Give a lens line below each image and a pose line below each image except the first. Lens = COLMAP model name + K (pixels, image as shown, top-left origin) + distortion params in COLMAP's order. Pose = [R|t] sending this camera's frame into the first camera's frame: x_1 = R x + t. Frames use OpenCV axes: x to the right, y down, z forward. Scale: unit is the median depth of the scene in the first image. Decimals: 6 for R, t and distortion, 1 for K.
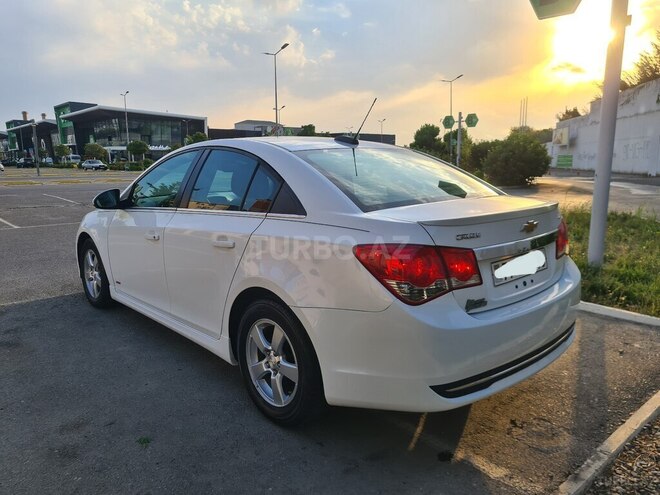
lens RADIAL K [[495.2, 0, 321.8], [0, 495.2, 239.8], [0, 0, 1]] dist [0.030604, -0.006485]
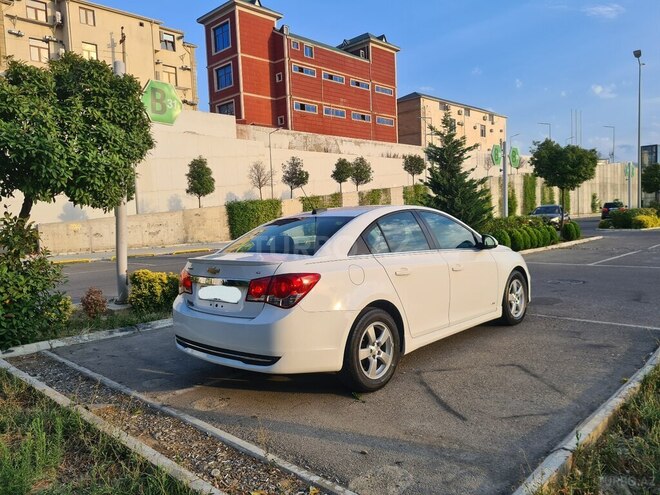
lens RADIAL K [[488.2, 0, 332.6], [0, 488.2, 241.0], [0, 0, 1]] dist [0.036731, -0.009687]
pose [[0.101029, 0.050928, -0.993579, 1.397125], [-0.117566, 0.992303, 0.038908, -0.158435], [0.987913, 0.112880, 0.106238, 0.812534]]
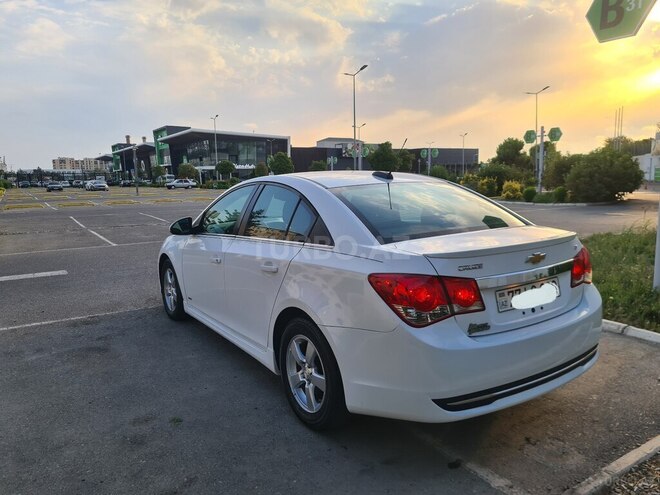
lens RADIAL K [[494.2, 0, 331.1], [0, 494.2, 239.8], [0, 0, 1]] dist [0.030184, -0.004900]
pose [[0.989747, 0.004372, -0.142767, 0.086063], [-0.008836, 0.999491, -0.030649, -0.019613], [0.142560, 0.031597, 0.989282, -0.096825]]
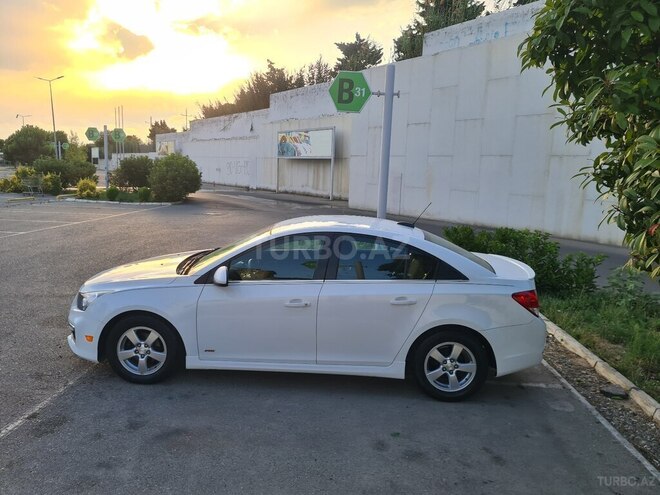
lens RADIAL K [[491.2, 0, 321.2], [0, 491.2, 235.9], [0, 0, 1]] dist [0.036280, -0.005834]
pose [[0.700676, -0.064596, 0.710550, -1.159981], [0.073575, 0.997125, 0.018096, -0.195148], [-0.709676, 0.039599, 0.703414, 0.069740]]
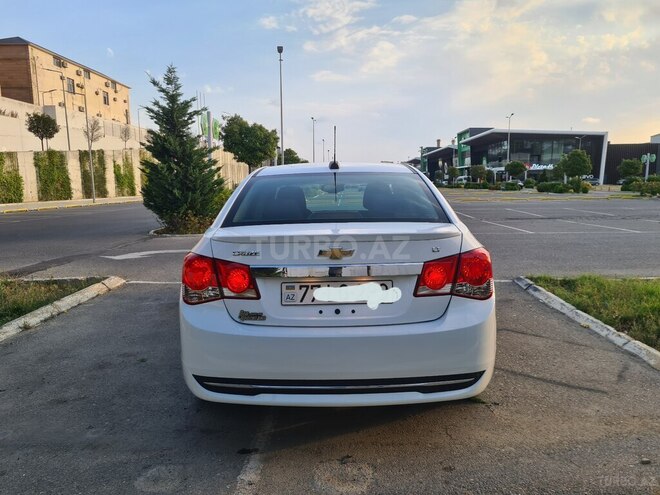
lens RADIAL K [[490.5, 0, 330.0], [0, 490.5, 239.3], [0, 0, 1]] dist [0.035787, -0.009078]
pose [[0.741646, 0.074972, -0.666588, 0.706885], [-0.100854, 0.994901, -0.000313, -0.035124], [0.663166, 0.067460, 0.745426, 0.180573]]
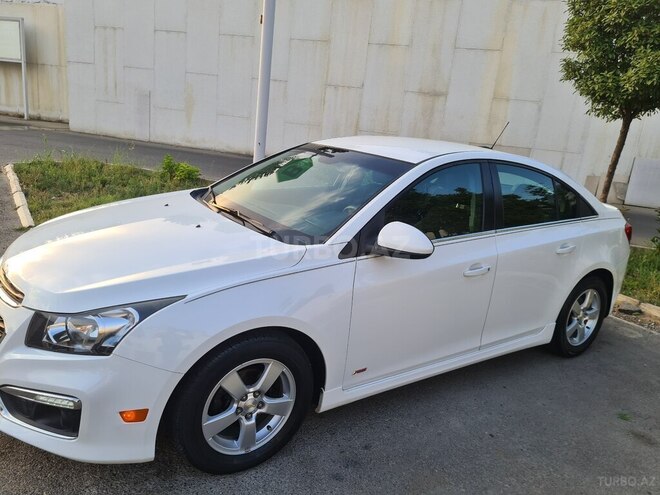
lens RADIAL K [[488.2, 0, 332.6], [0, 488.2, 241.0], [0, 0, 1]] dist [0.036731, -0.009687]
pose [[0.128043, -0.218347, 0.967434, -1.138207], [0.057595, 0.975455, 0.212535, -0.240304], [-0.990095, 0.028506, 0.137476, 1.110019]]
